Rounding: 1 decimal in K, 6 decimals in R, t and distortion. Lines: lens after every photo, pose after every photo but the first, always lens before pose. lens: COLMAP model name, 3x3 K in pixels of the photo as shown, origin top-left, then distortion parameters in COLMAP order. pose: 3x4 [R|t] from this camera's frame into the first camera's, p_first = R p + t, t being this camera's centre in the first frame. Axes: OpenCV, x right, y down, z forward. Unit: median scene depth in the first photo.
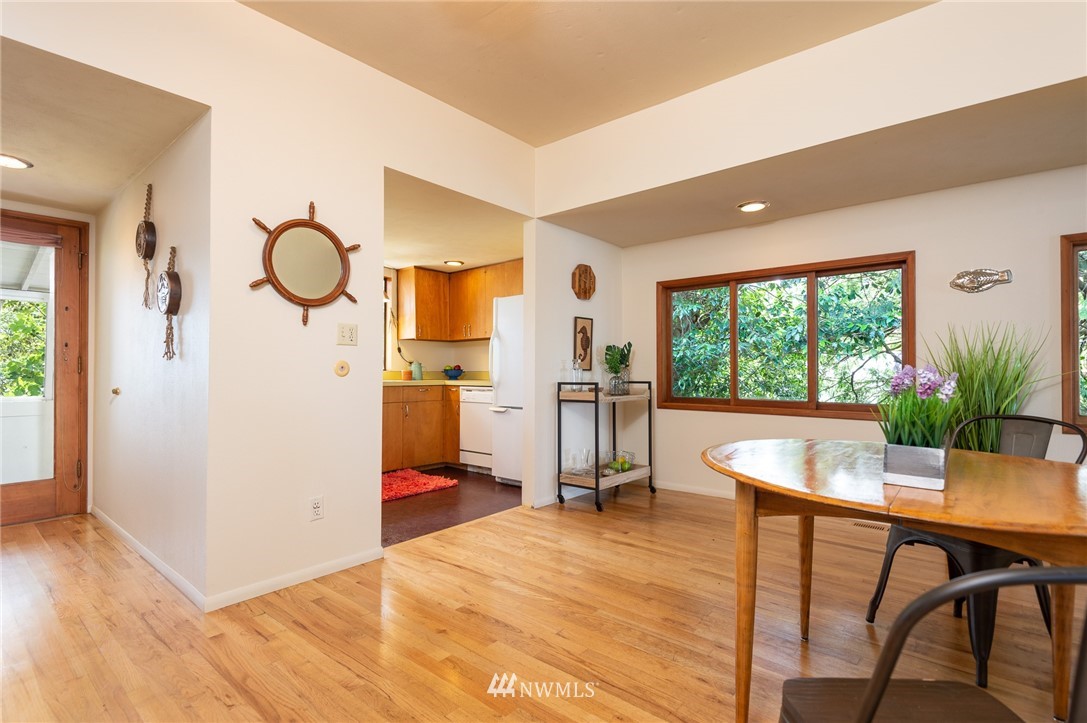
lens RADIAL K [[520.9, 0, 540.1], [0, 520.9, 368.4], [0, 0, 1]] dist [0.013254, -0.001894]
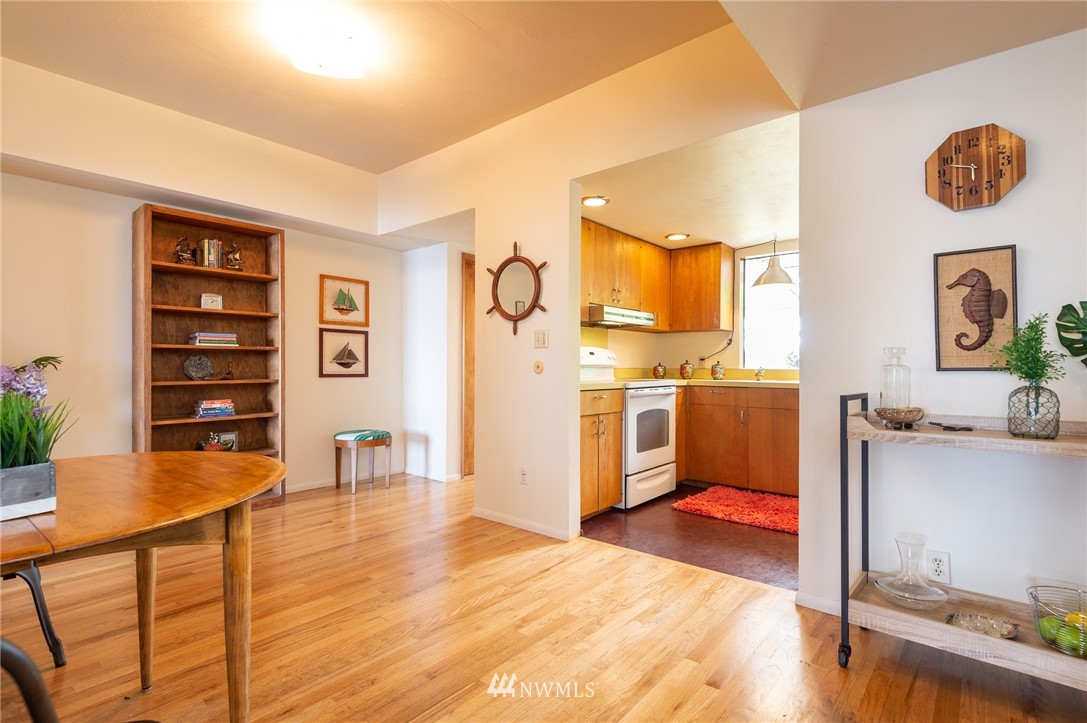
lens RADIAL K [[520.9, 0, 542.3], [0, 520.9, 363.1], [0, 0, 1]] dist [0.013254, -0.001894]
pose [[-0.004783, -0.009909, -0.999939, 0.824180], [0.001634, 0.999949, -0.009917, 0.002324], [0.999987, -0.001681, -0.004766, 1.002060]]
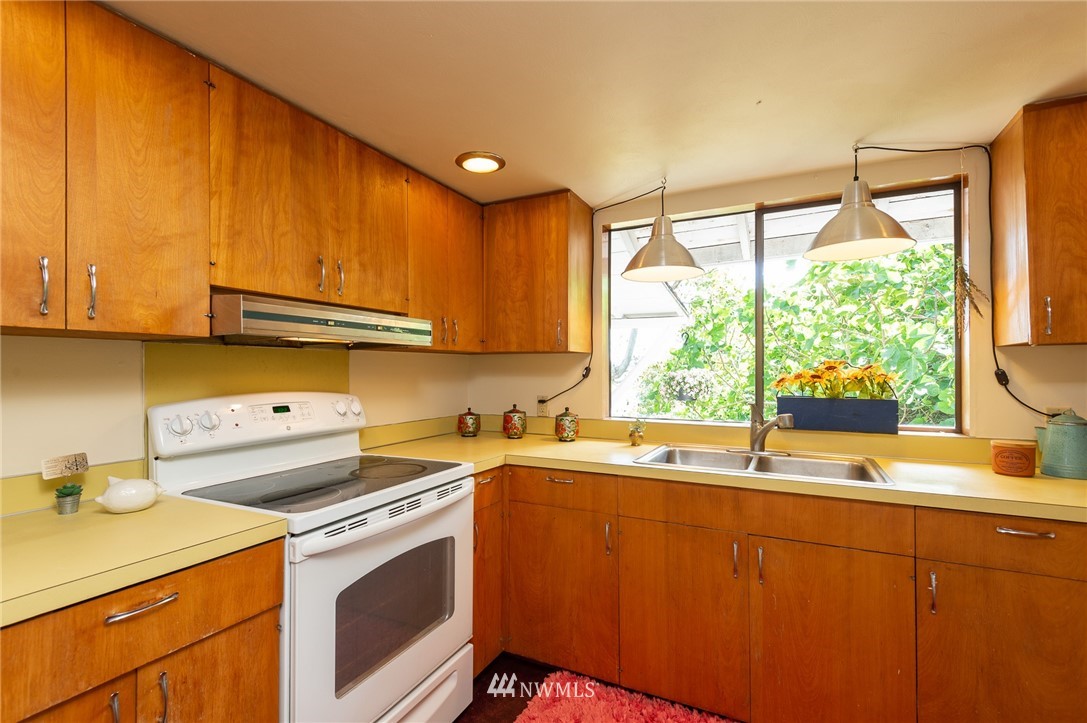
lens RADIAL K [[499.8, 0, 537.8], [0, 499.8, 367.4], [0, 0, 1]] dist [-0.004636, -0.000452]
pose [[0.223817, -0.013831, -0.974533, -0.041753], [0.009534, 0.999883, -0.012001, -0.087013], [0.974585, -0.006605, 0.223923, 1.327657]]
